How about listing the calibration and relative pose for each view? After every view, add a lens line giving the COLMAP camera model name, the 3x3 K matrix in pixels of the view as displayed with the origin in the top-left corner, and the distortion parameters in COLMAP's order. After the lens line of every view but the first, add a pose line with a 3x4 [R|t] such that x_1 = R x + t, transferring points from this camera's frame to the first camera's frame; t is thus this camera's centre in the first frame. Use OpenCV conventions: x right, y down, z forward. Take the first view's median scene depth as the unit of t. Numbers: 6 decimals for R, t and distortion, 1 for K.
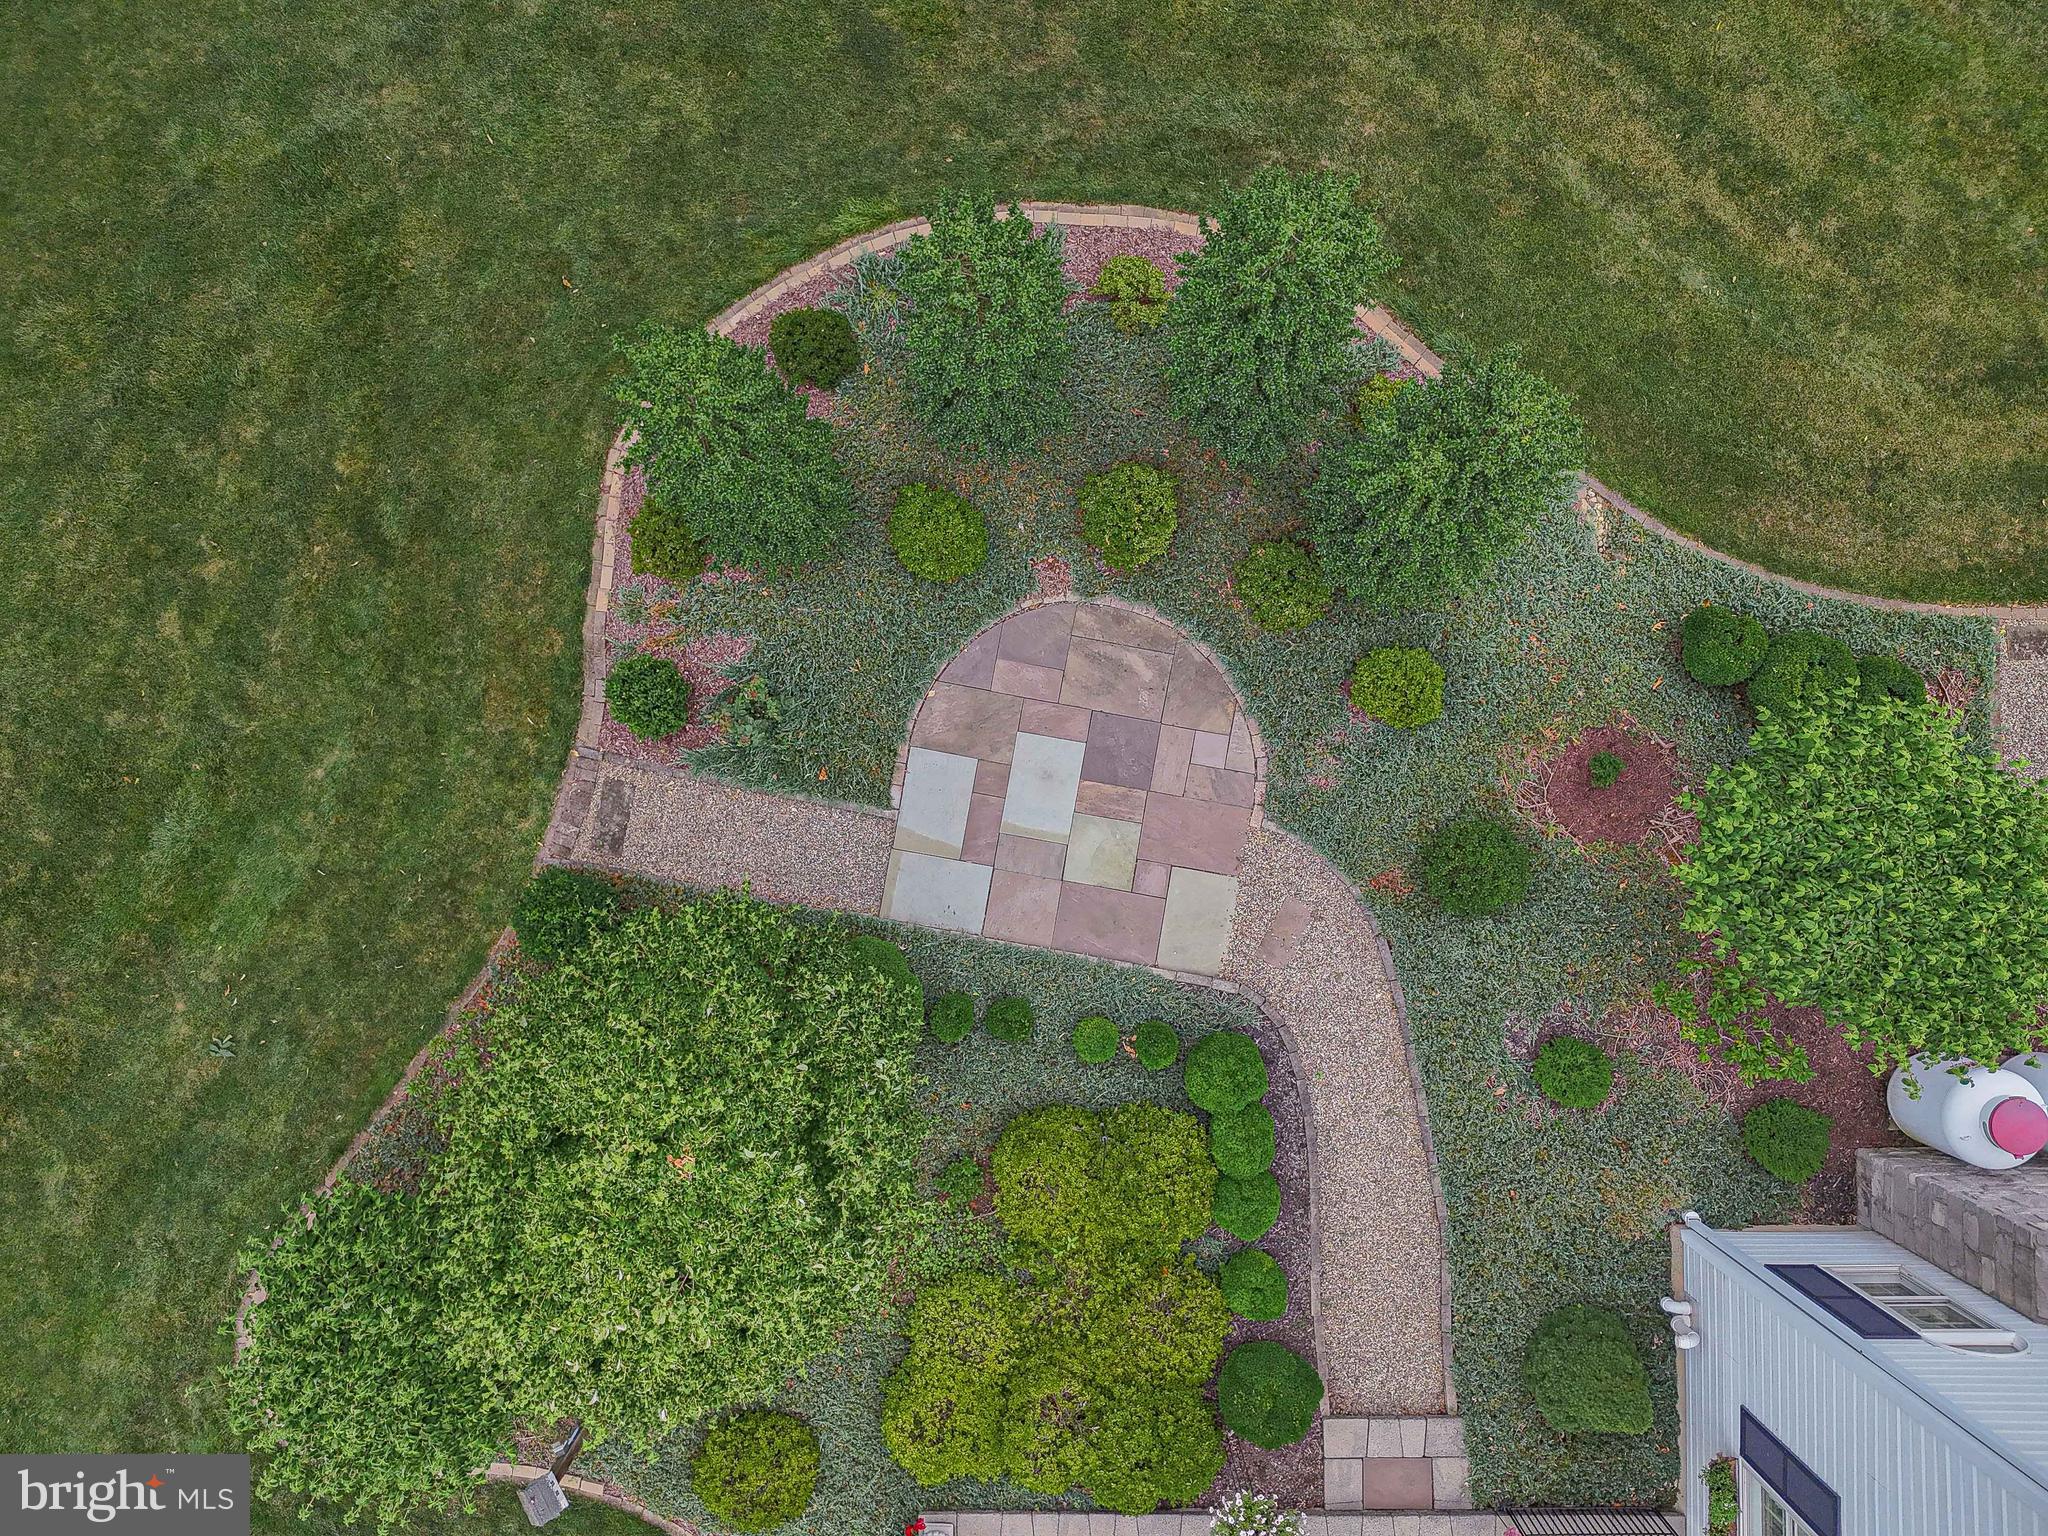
lens RADIAL K [[1497.6, 0, 1018.9], [0, 1497.6, 759.5], [0, 0, 1]] dist [0.062961, -0.051748]
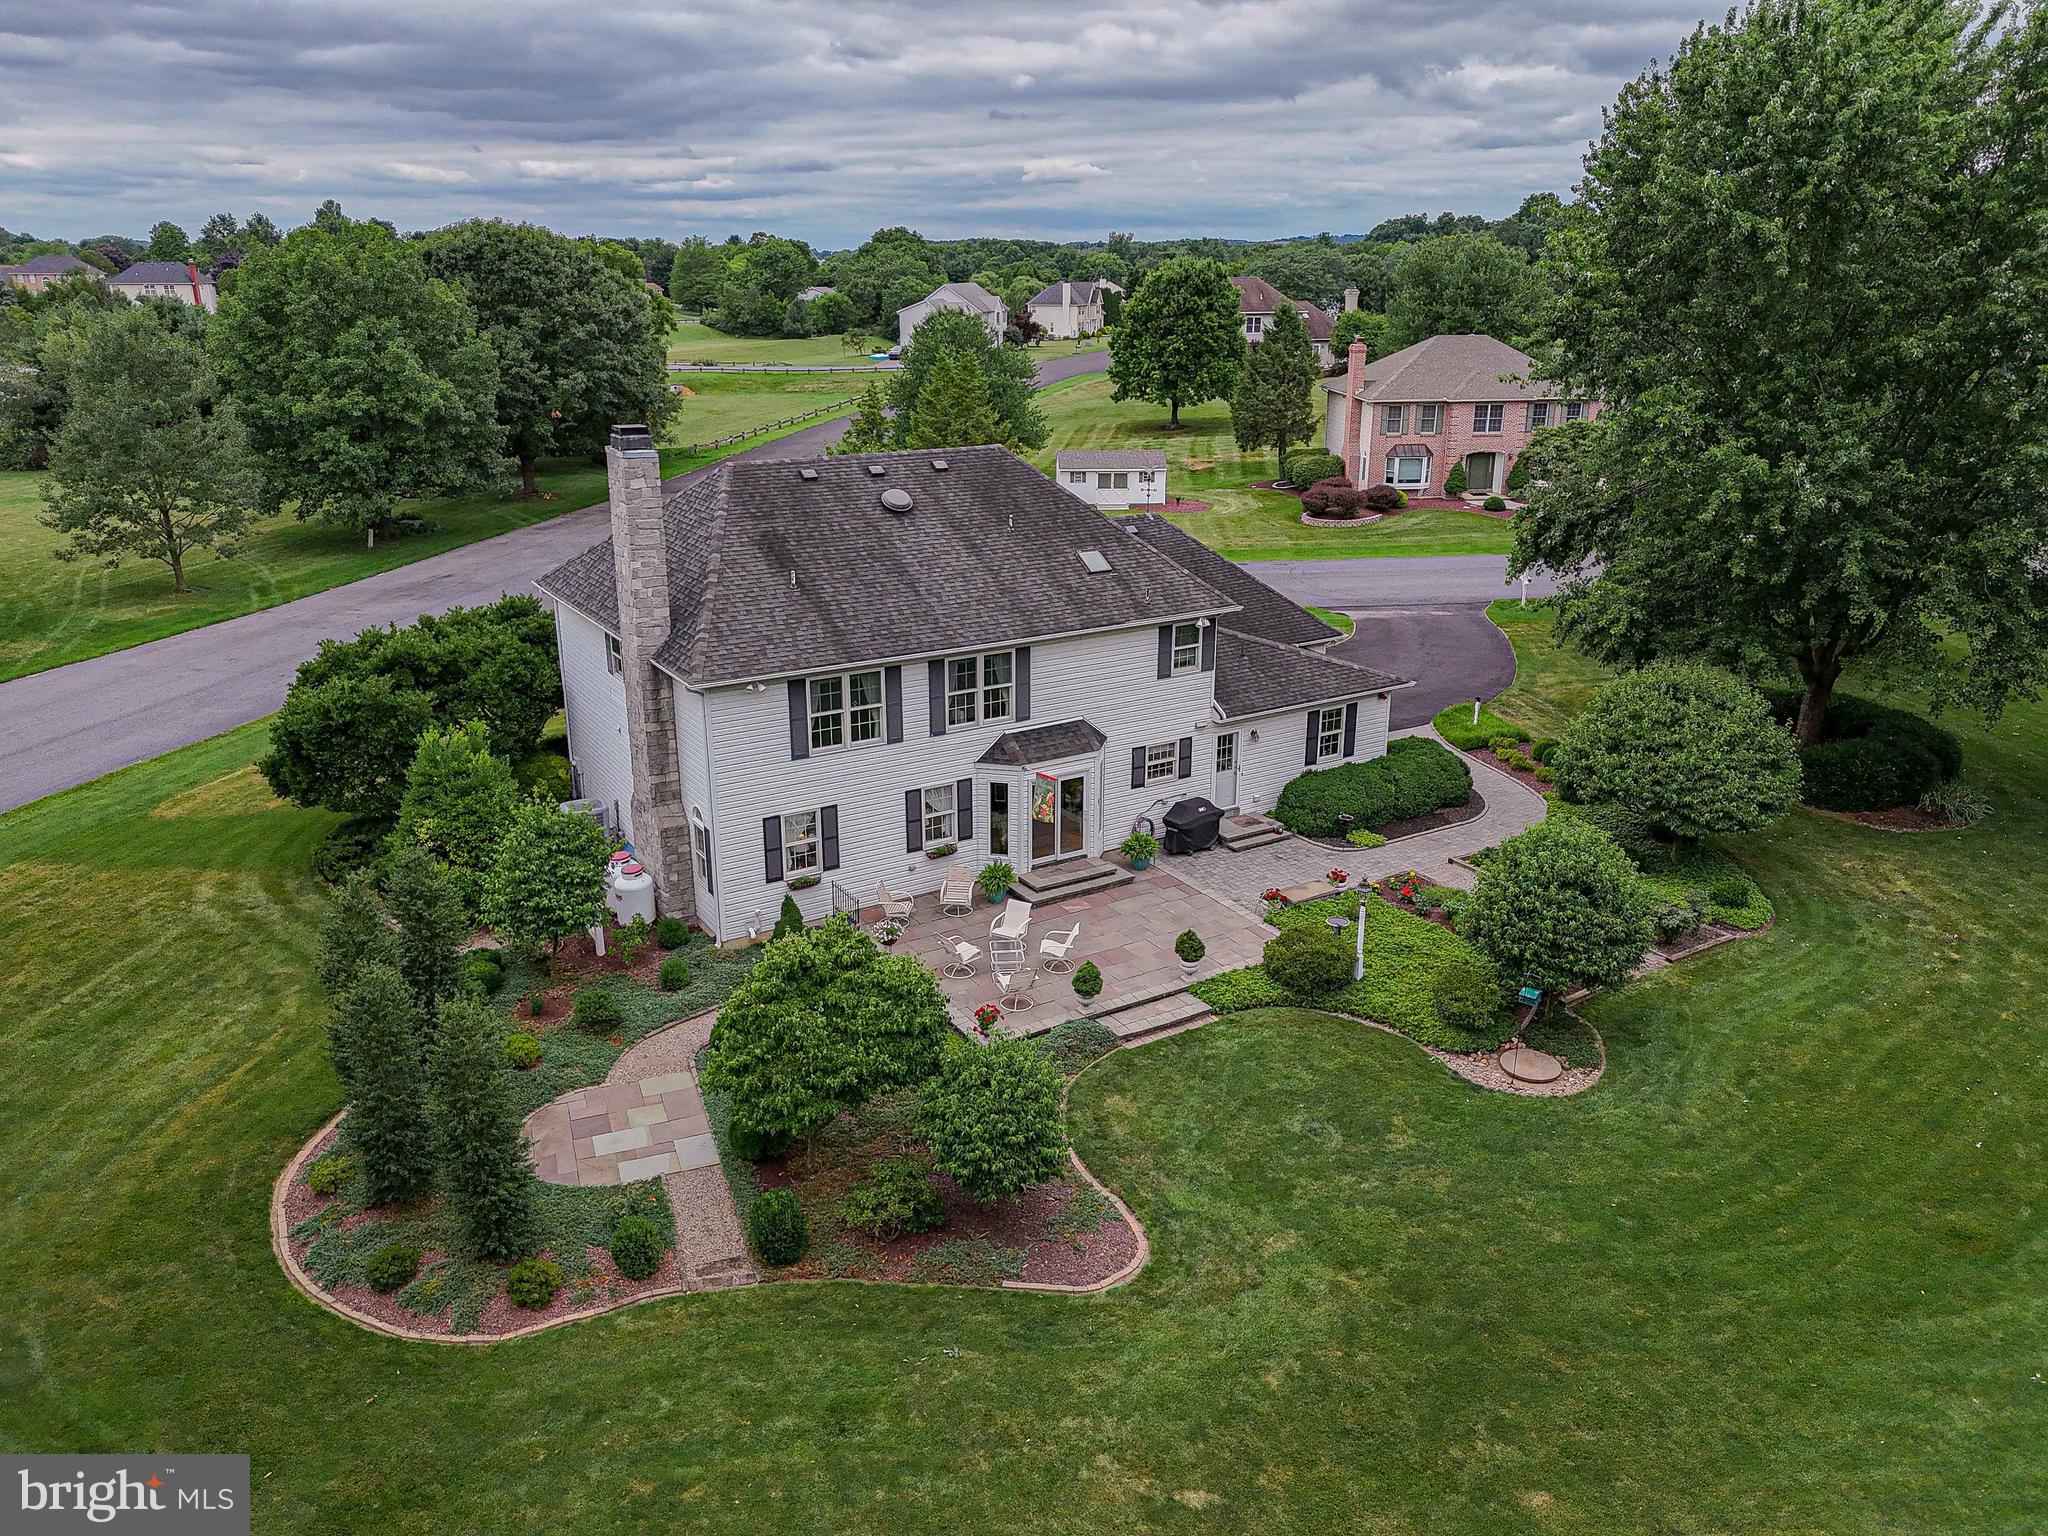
lens RADIAL K [[1490.0, 0, 1022.3], [0, 1490.0, 761.9], [0, 0, 1]] dist [0.074057, -0.064437]
pose [[-0.512078, -0.256894, 0.819623, -1.646613], [0.858866, -0.165589, 0.484696, -0.381511], [0.011204, 0.952148, 0.305432, -0.009655]]
